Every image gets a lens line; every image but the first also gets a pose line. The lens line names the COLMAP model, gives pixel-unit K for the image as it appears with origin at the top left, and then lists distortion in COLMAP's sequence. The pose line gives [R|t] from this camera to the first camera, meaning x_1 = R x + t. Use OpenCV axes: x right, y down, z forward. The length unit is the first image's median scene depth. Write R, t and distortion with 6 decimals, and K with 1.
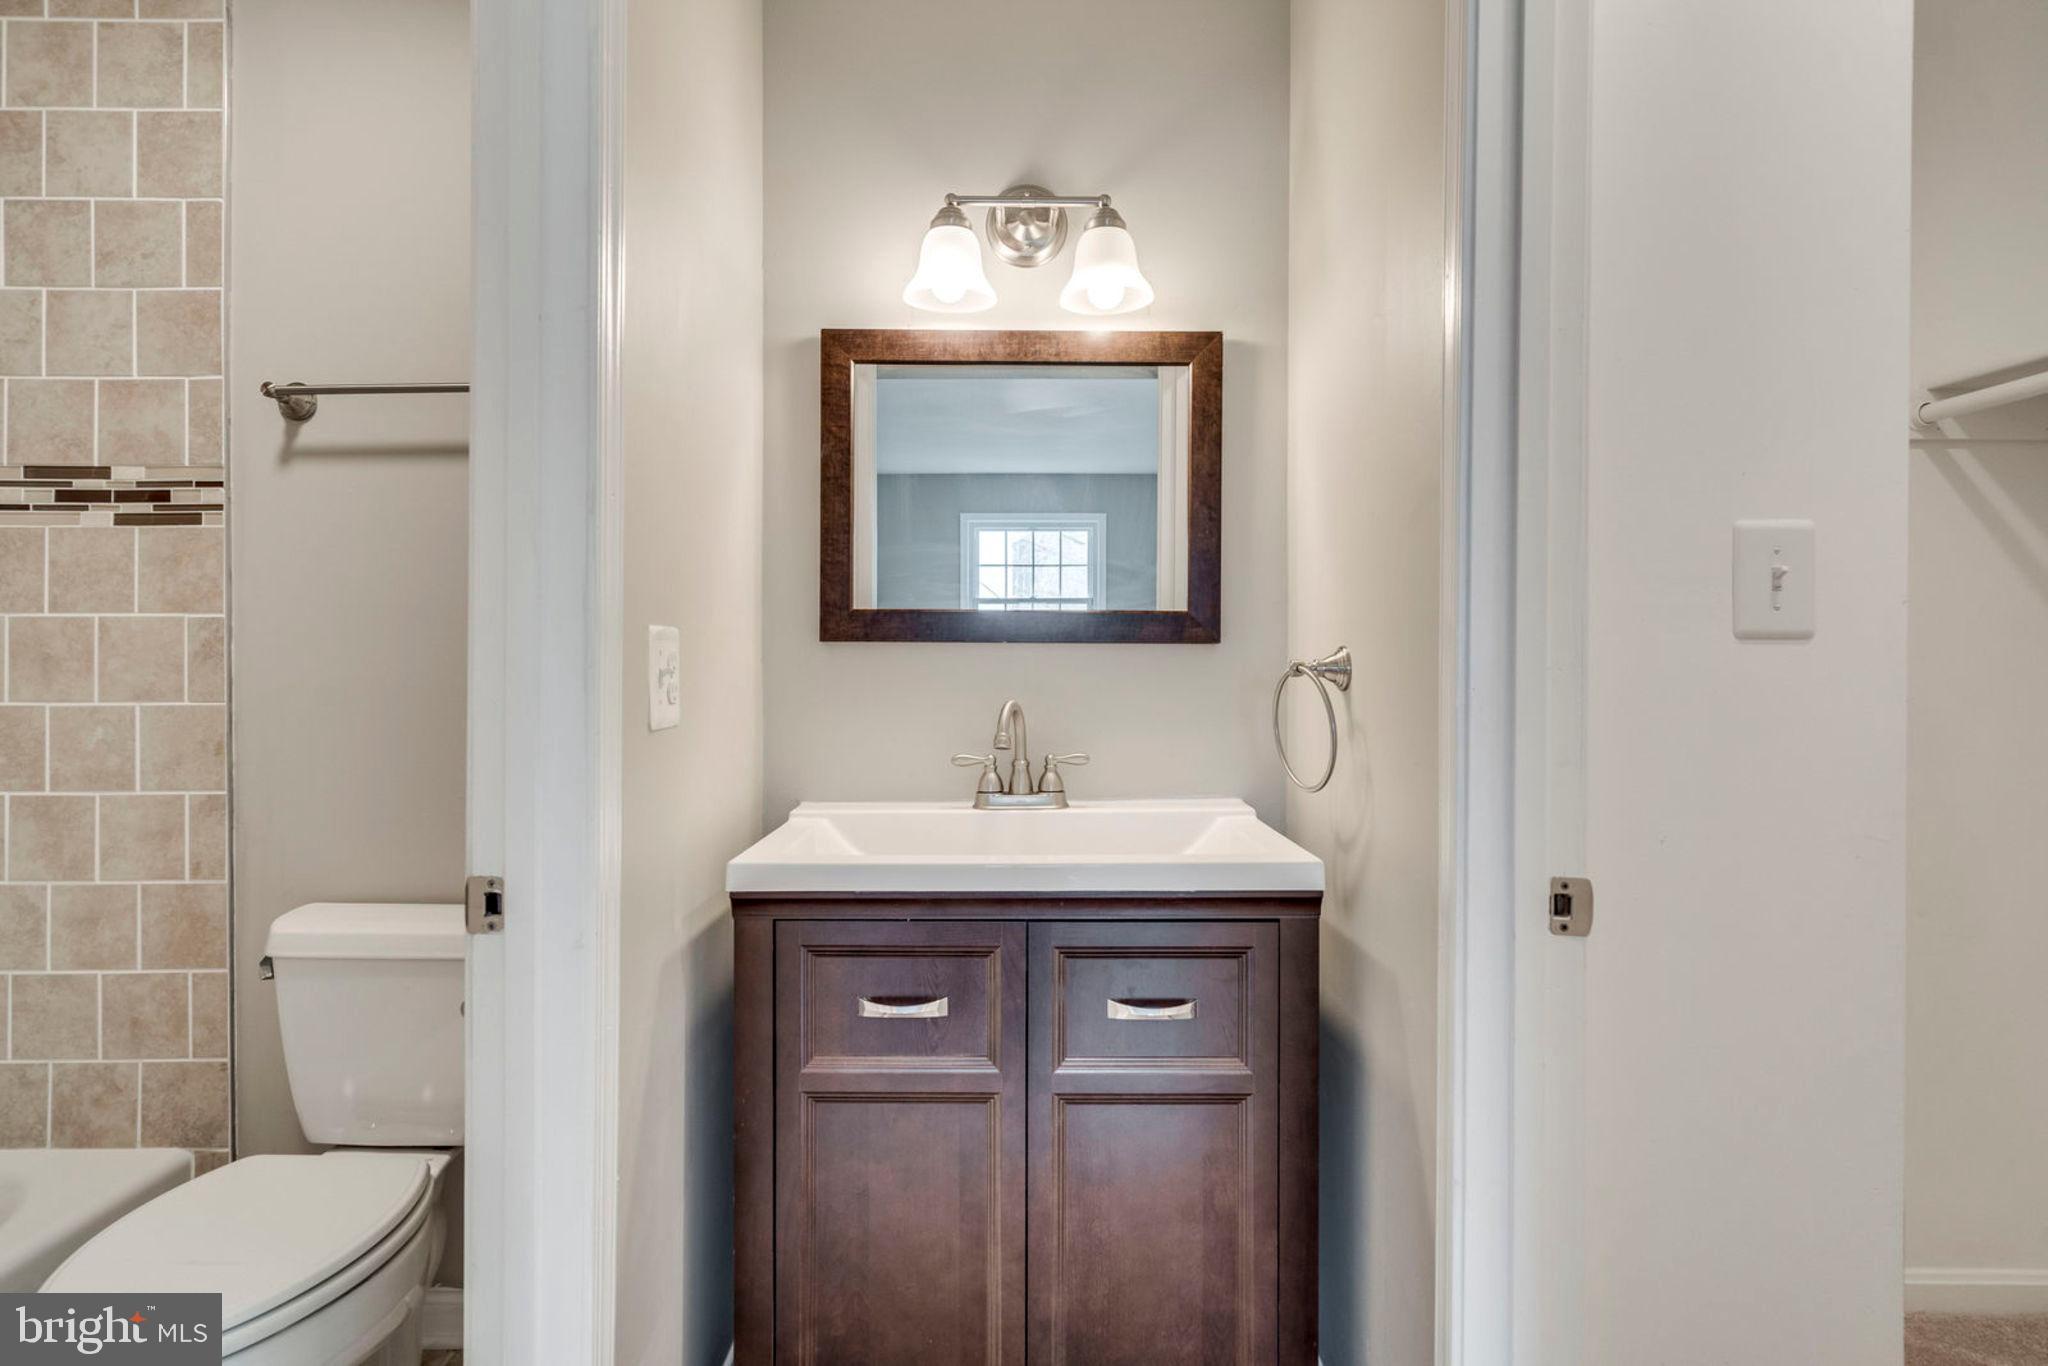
lens RADIAL K [[955.4, 0, 1024.4], [0, 955.4, 682.5], [0, 0, 1]] dist [0.001063, 0.000110]
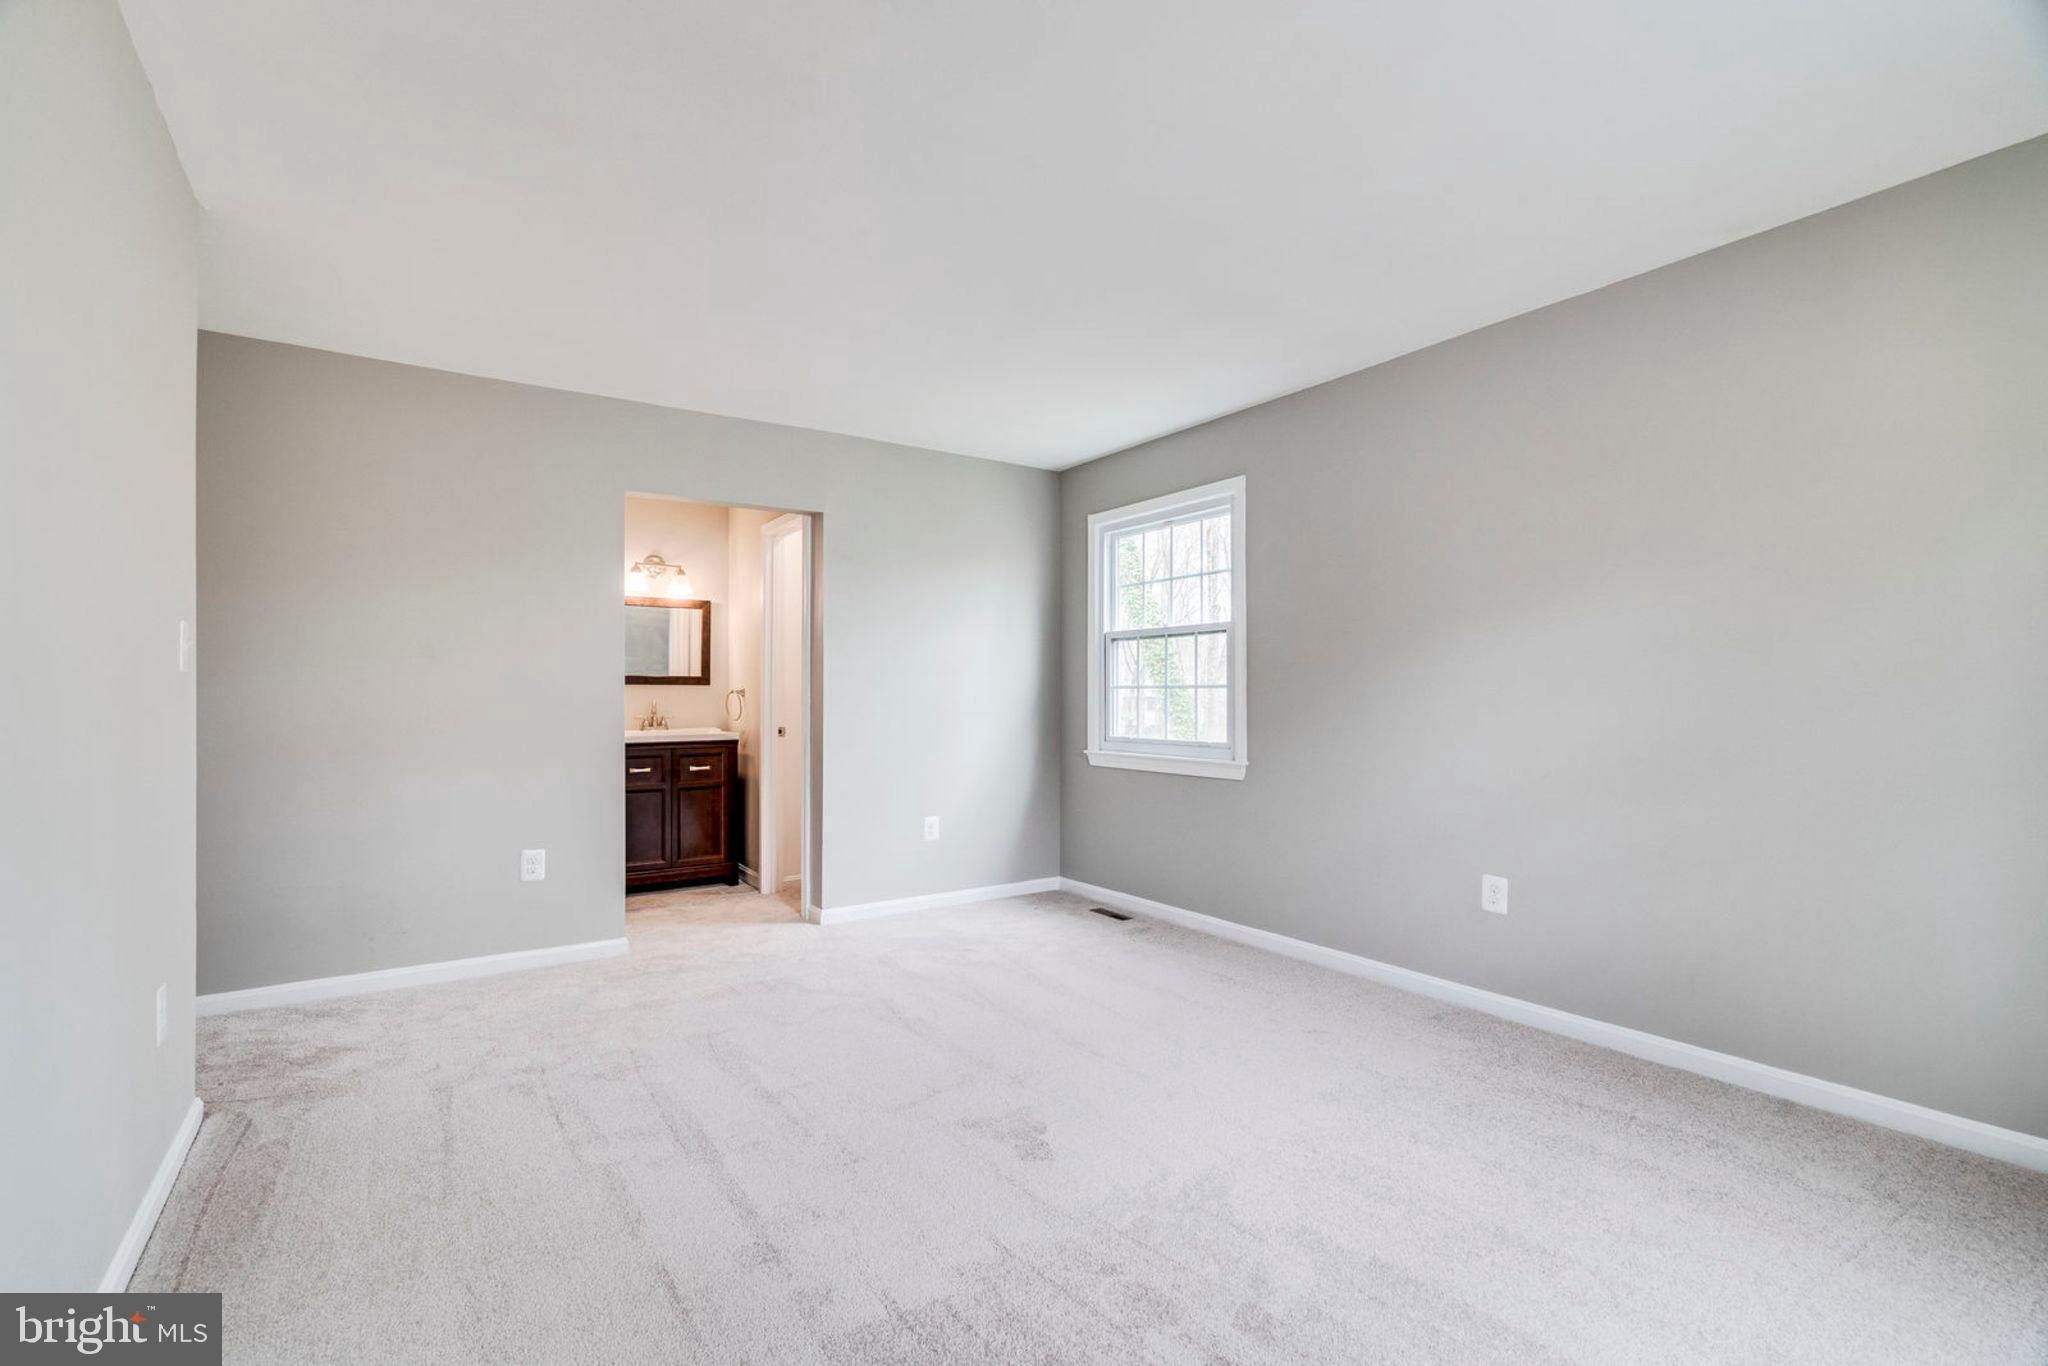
lens RADIAL K [[955.4, 0, 1020.7], [0, 955.4, 675.6], [0, 0, 1]] dist [0.001063, 0.000110]
pose [[0.833879, 0.007886, 0.551892, -0.850655], [0.018505, 0.998936, -0.042233, 0.101919], [-0.551638, 0.045430, 0.832846, -2.793405]]
